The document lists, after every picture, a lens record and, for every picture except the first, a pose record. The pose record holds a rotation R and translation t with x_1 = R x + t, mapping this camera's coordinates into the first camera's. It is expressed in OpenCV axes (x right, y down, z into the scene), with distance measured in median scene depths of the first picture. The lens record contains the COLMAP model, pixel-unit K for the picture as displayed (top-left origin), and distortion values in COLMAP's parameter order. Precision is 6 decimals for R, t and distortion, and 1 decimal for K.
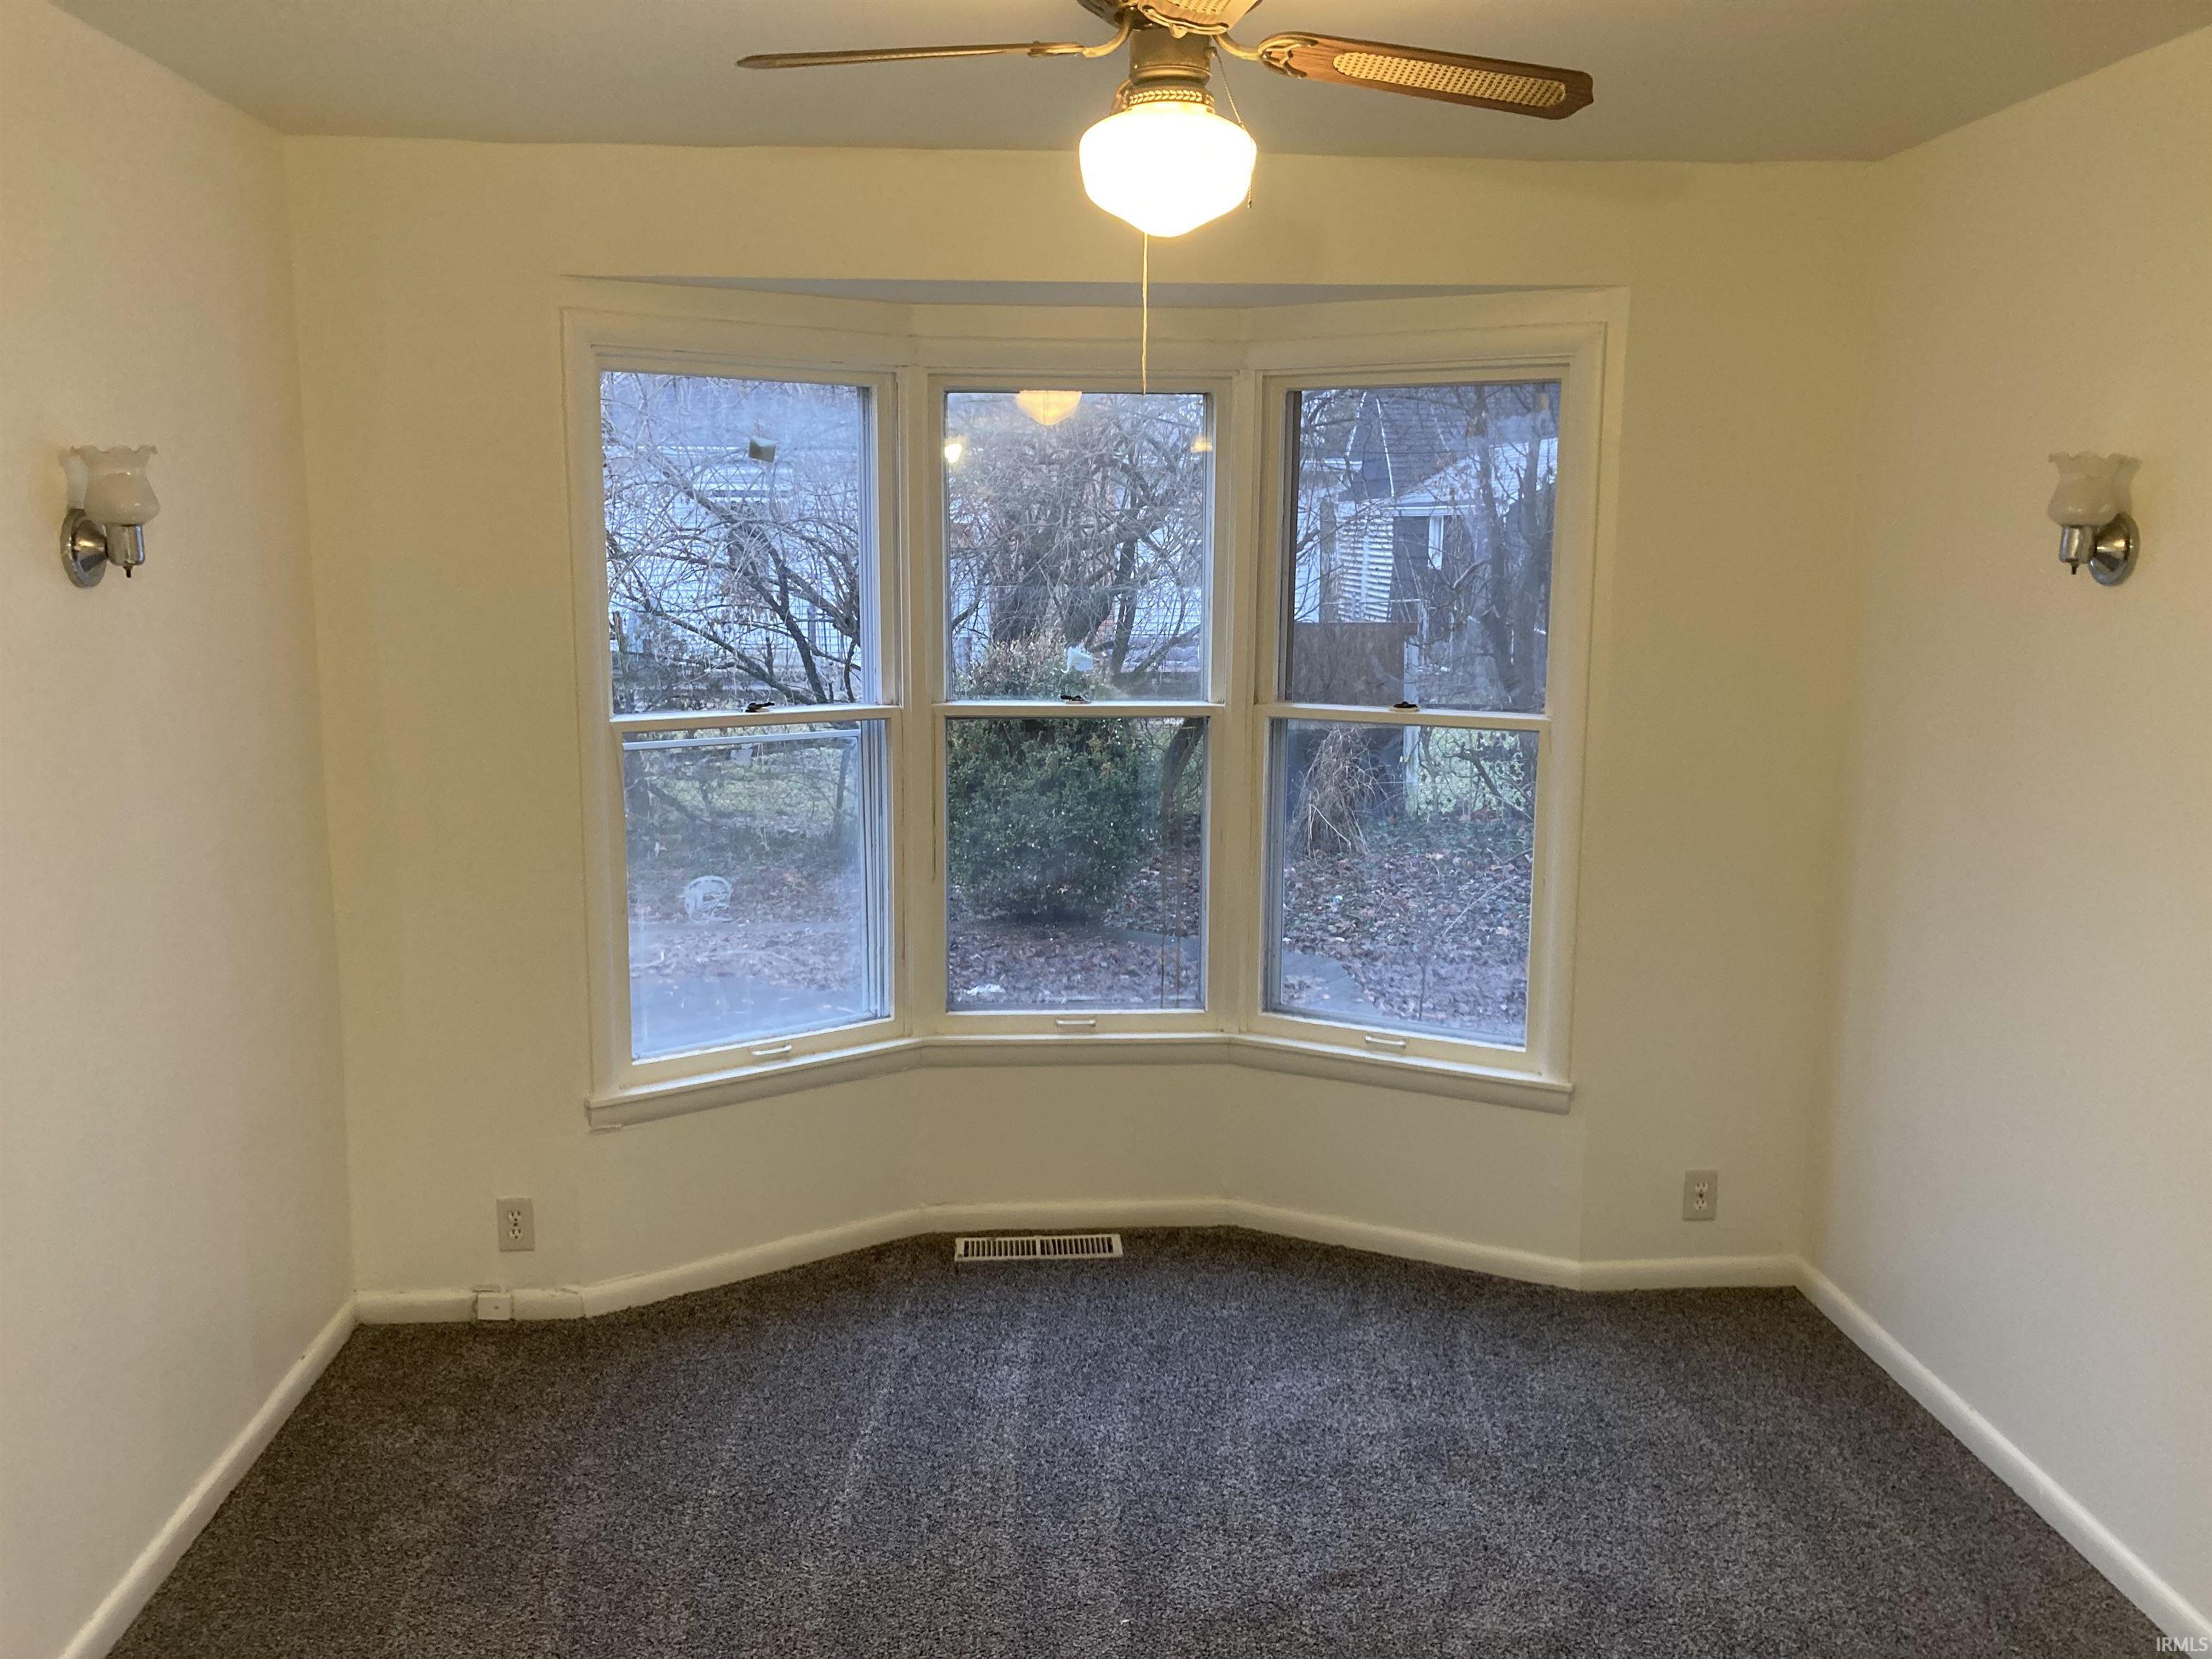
lens RADIAL K [[1806.5, 0, 1103.0], [0, 1806.5, 823.6], [0, 0, 1]] dist [0.008803, 0.007472]
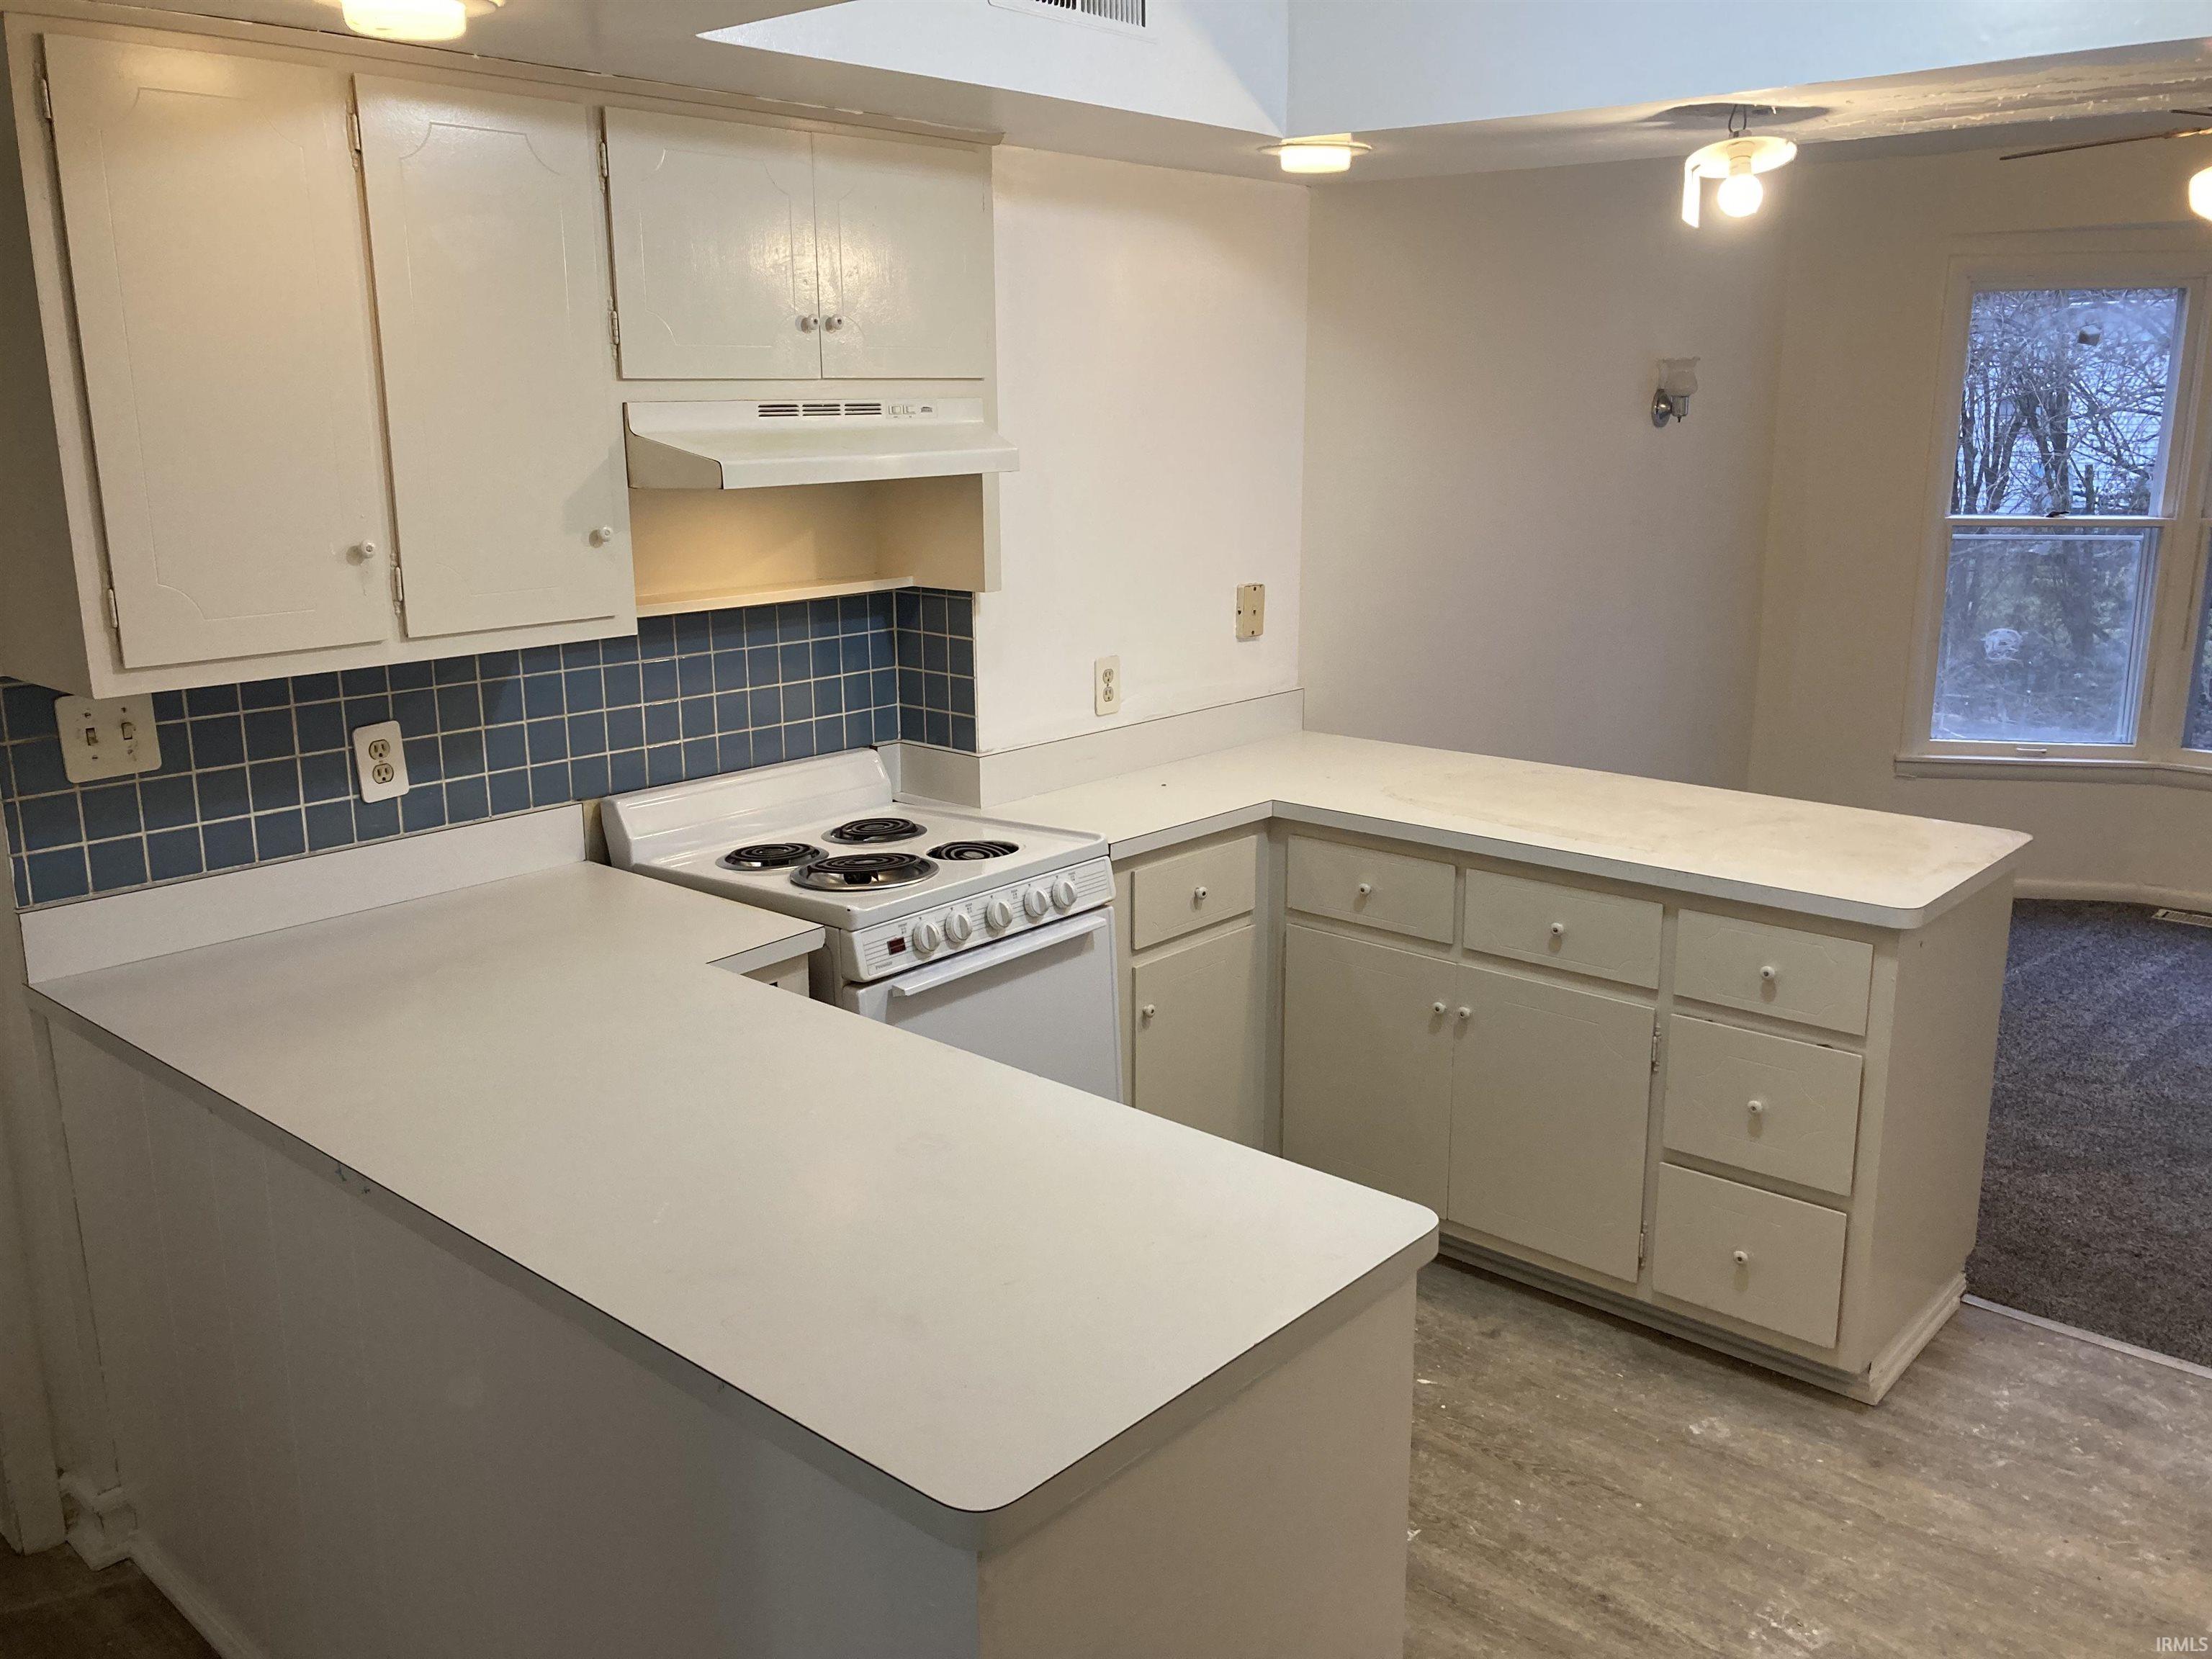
lens RADIAL K [[1806.5, 0, 1120.1], [0, 1806.5, 823.0], [0, 0, 1]] dist [0.008803, 0.007472]
pose [[0.712843, 0.153903, -0.684229, 0.336827], [-0.101815, 0.987999, 0.116156, 0.096771], [0.693894, -0.013136, 0.719957, -0.642040]]
